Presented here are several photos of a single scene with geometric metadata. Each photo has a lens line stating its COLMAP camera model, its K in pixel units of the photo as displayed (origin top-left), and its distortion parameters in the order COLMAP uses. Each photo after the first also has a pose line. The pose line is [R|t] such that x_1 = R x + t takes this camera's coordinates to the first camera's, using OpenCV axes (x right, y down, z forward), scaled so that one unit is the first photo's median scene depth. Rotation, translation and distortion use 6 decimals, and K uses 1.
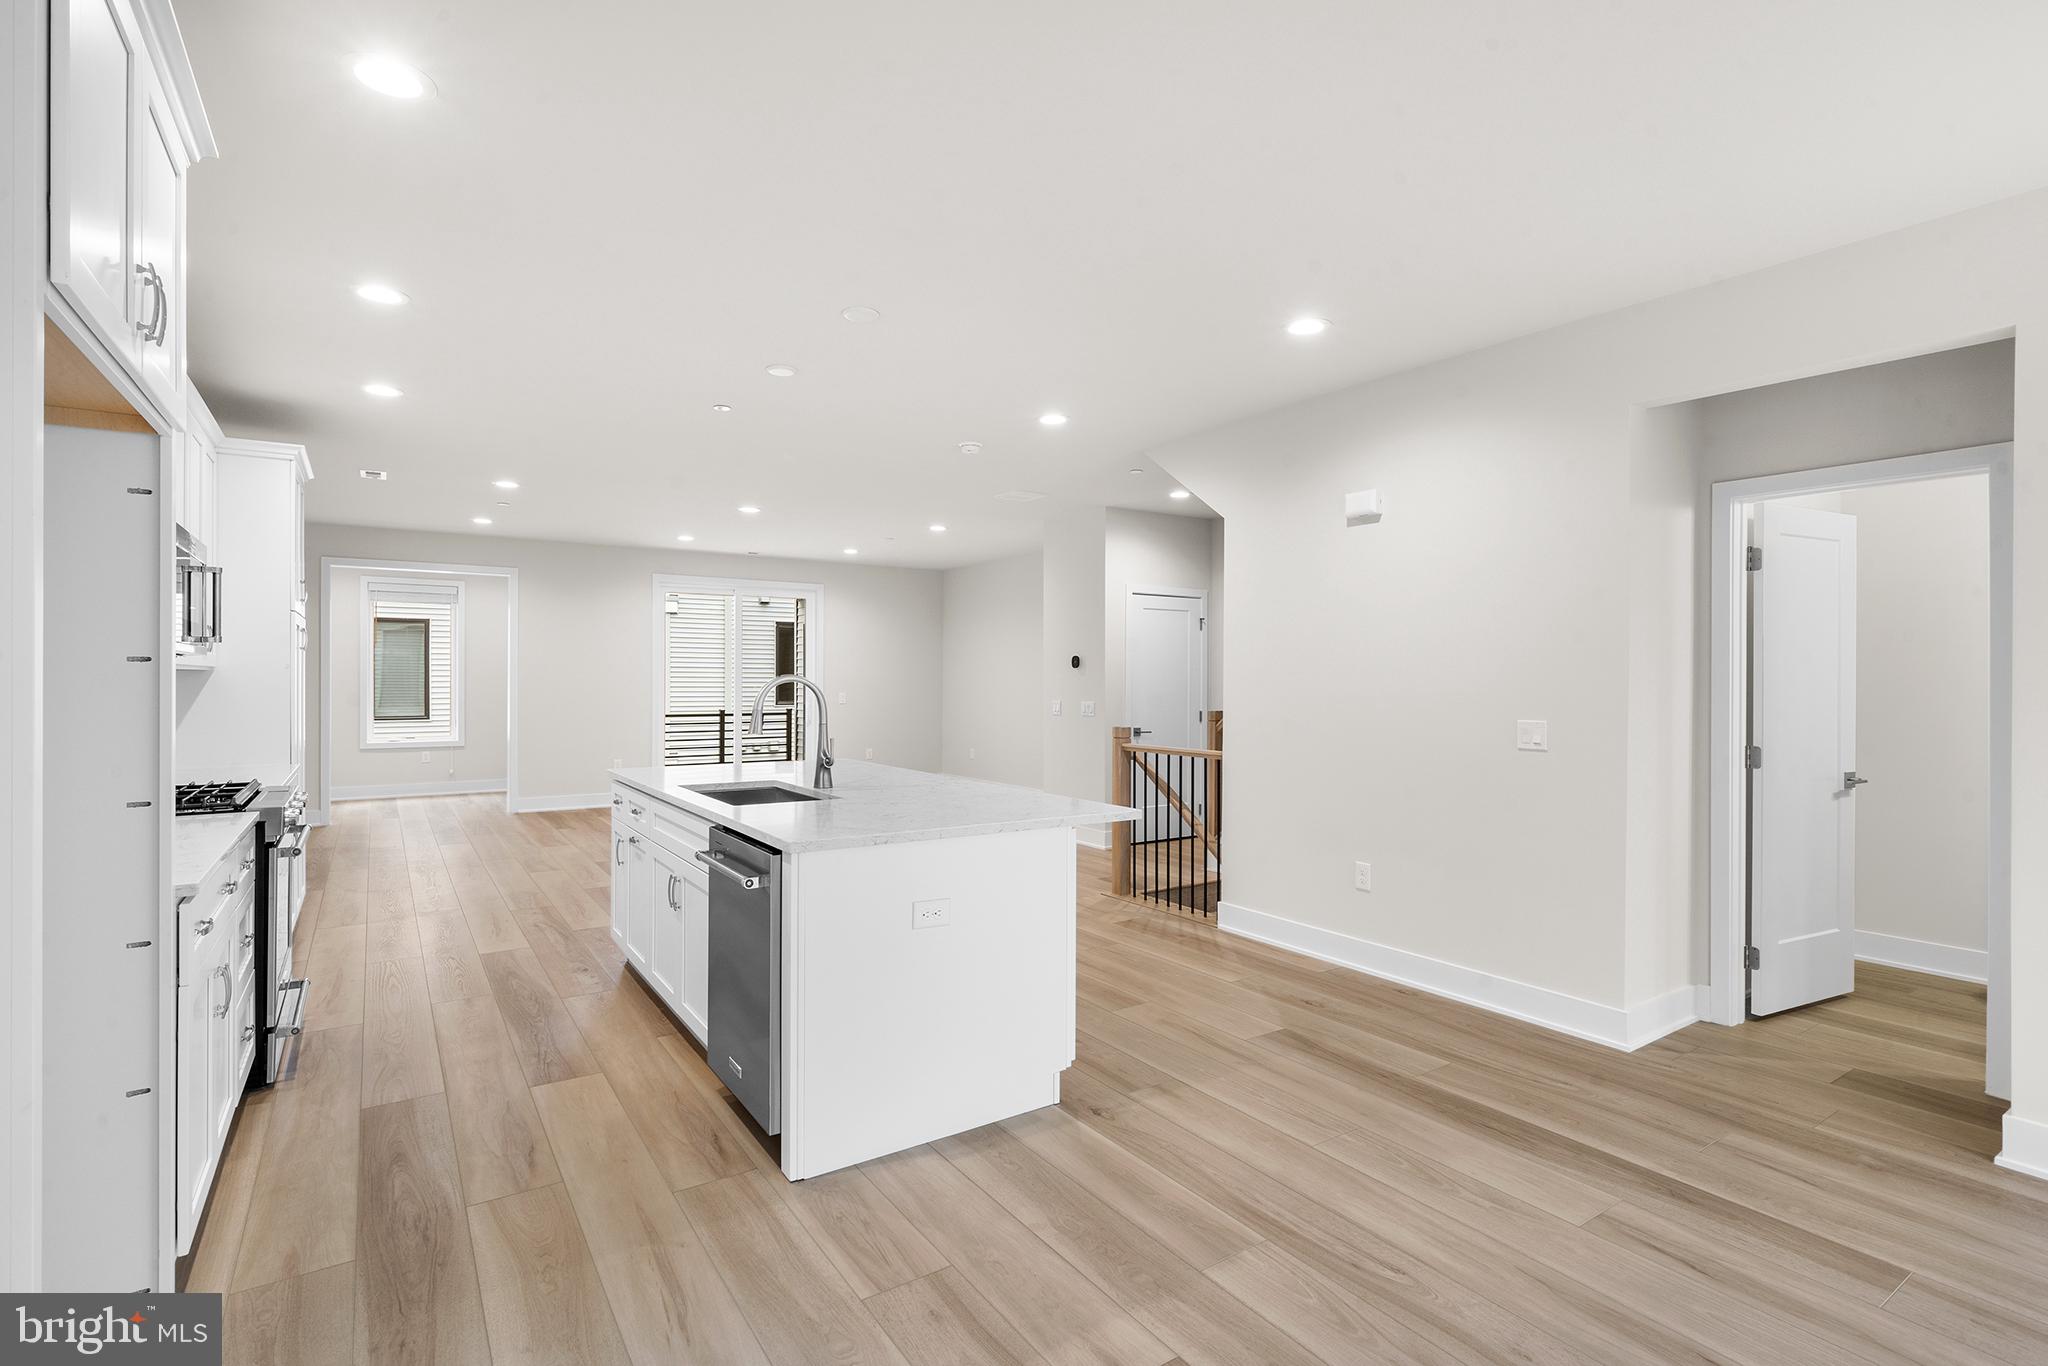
lens RADIAL K [[957.2, 0, 1024.0], [0, 957.2, 683.0], [0, 0, 1]] dist [-0.002378, 0.000061]
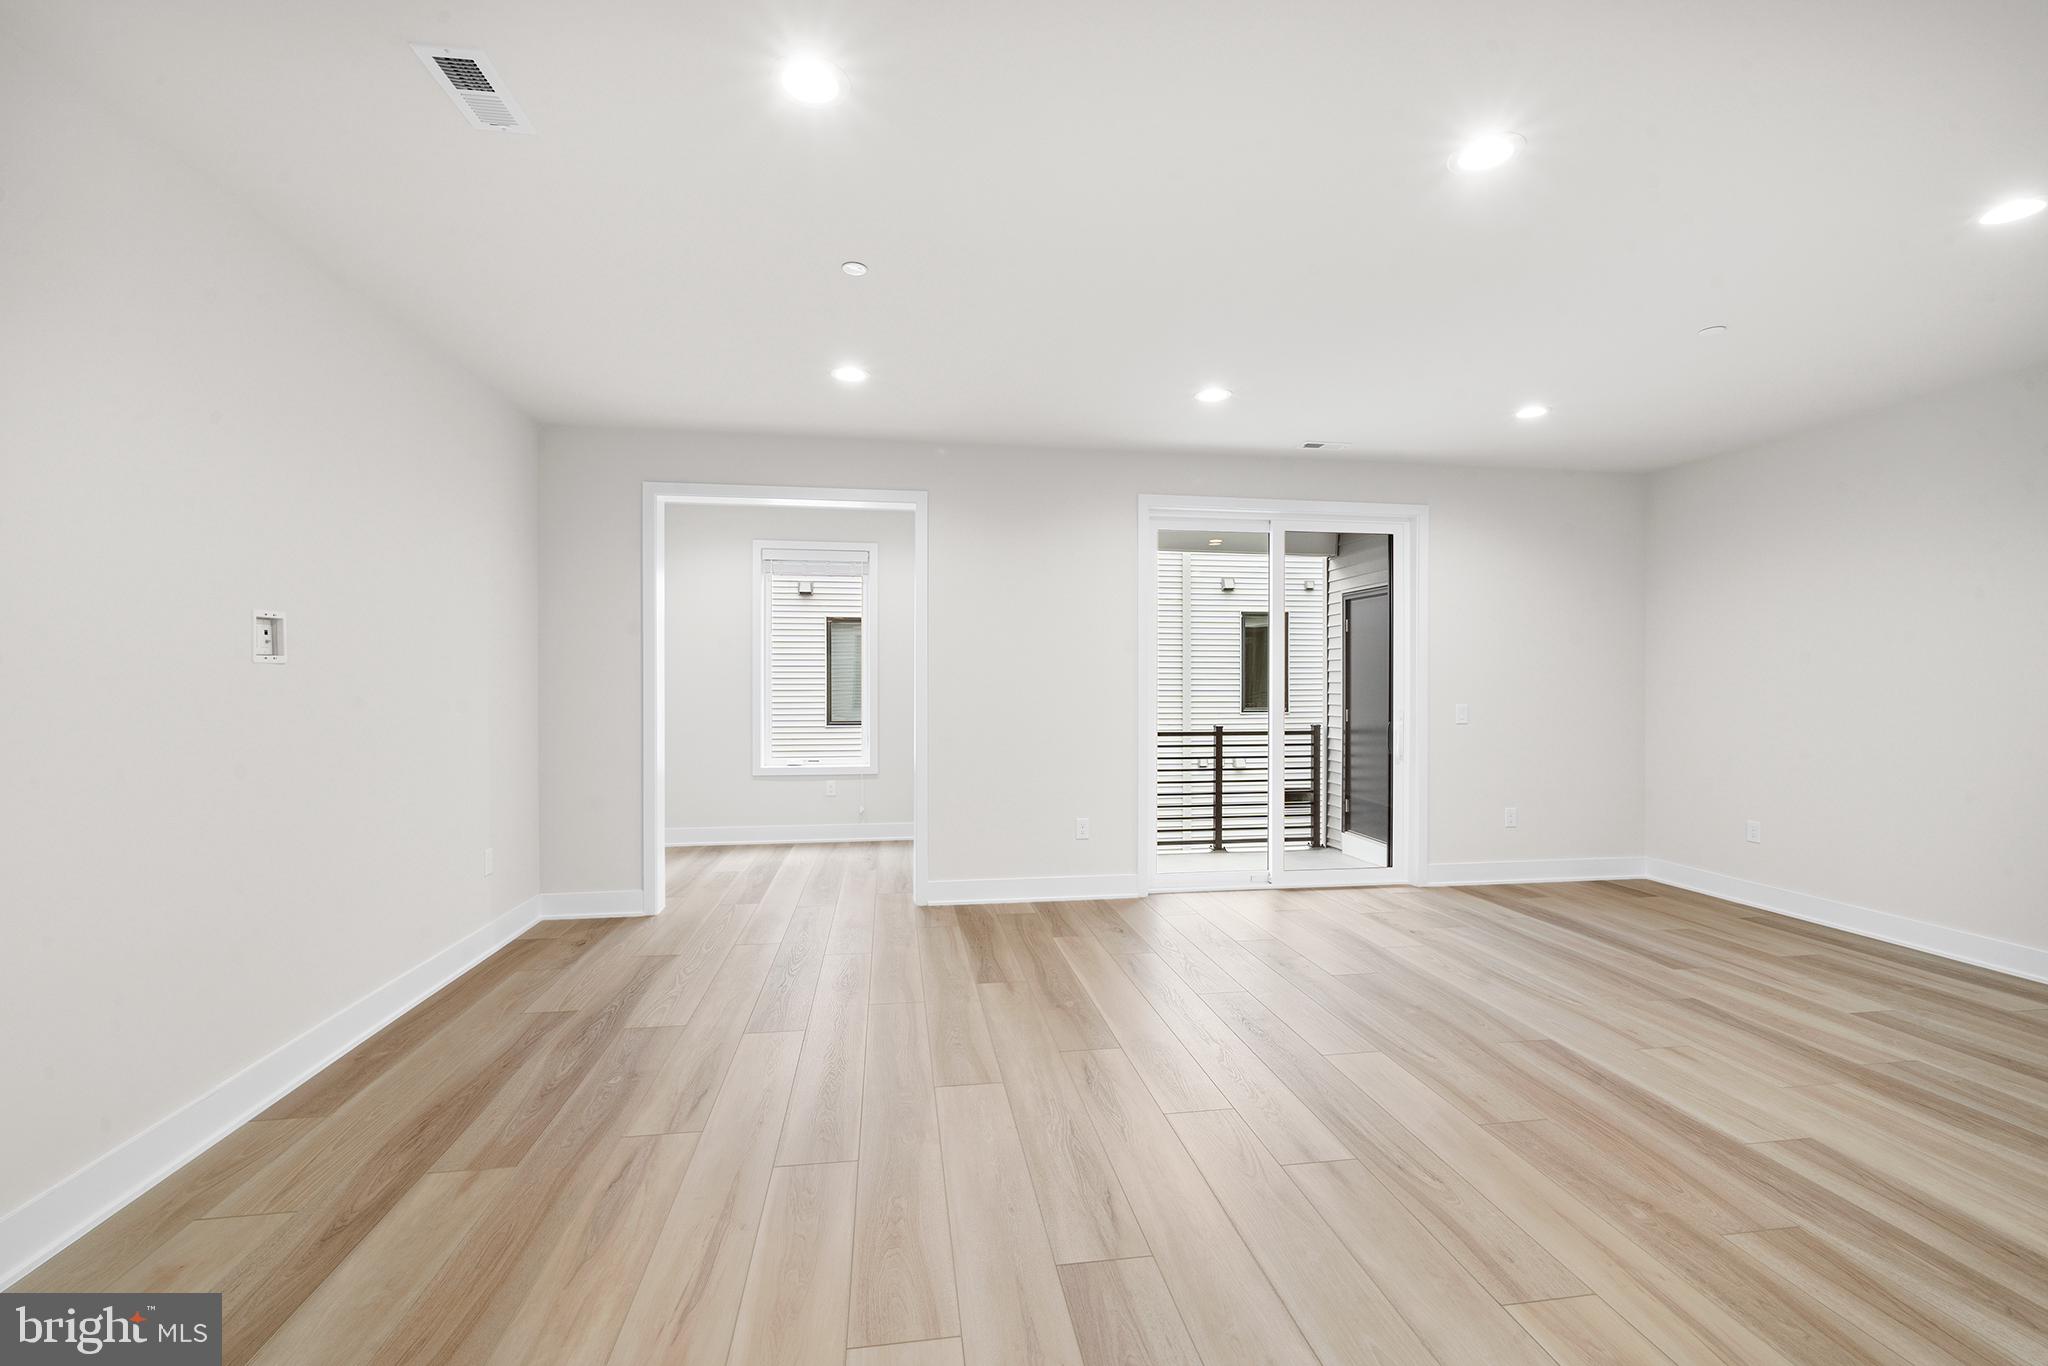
lens RADIAL K [[857.3, 0, 1024.0], [0, 857.3, 683.0], [0, 0, 1]] dist [0.000399, -0.000073]
pose [[0.904699, -0.002561, -0.426044, -0.220125], [0.001014, 0.999992, -0.003858, 0.000325], [0.426050, 0.003058, 0.904694, 0.481694]]
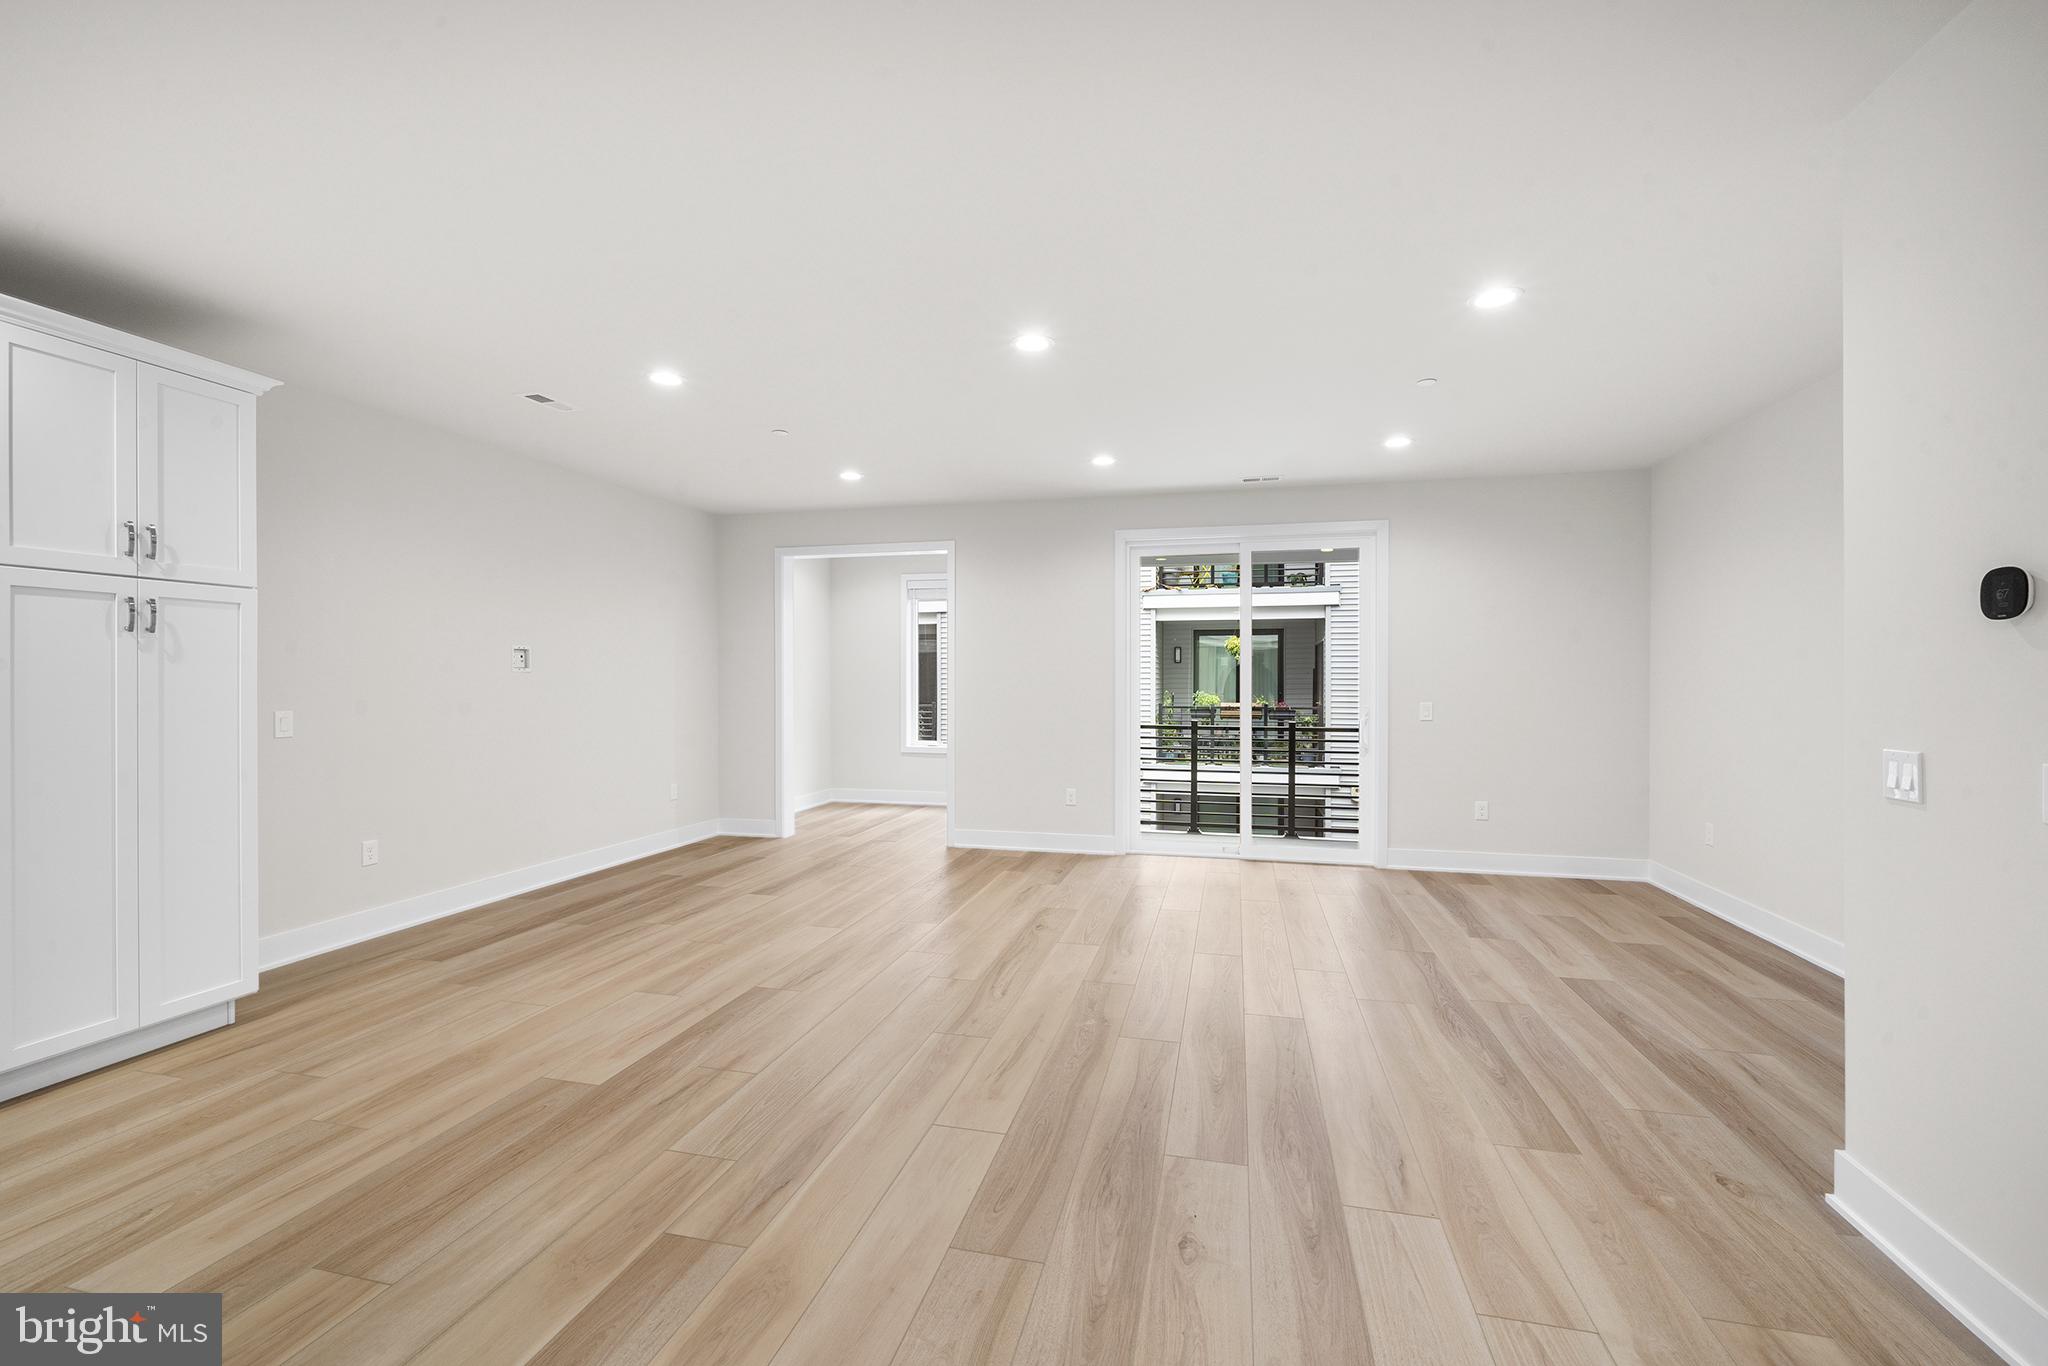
lens RADIAL K [[850.7, 0, 1024.0], [0, 850.7, 683.0], [0, 0, 1]] dist [0.000307, 0.000063]
pose [[0.671596, -0.002115, -0.740914, 0.033035], [-0.000917, 0.999993, -0.003685, 0.001271], [0.740917, 0.003155, 0.671590, 0.498144]]
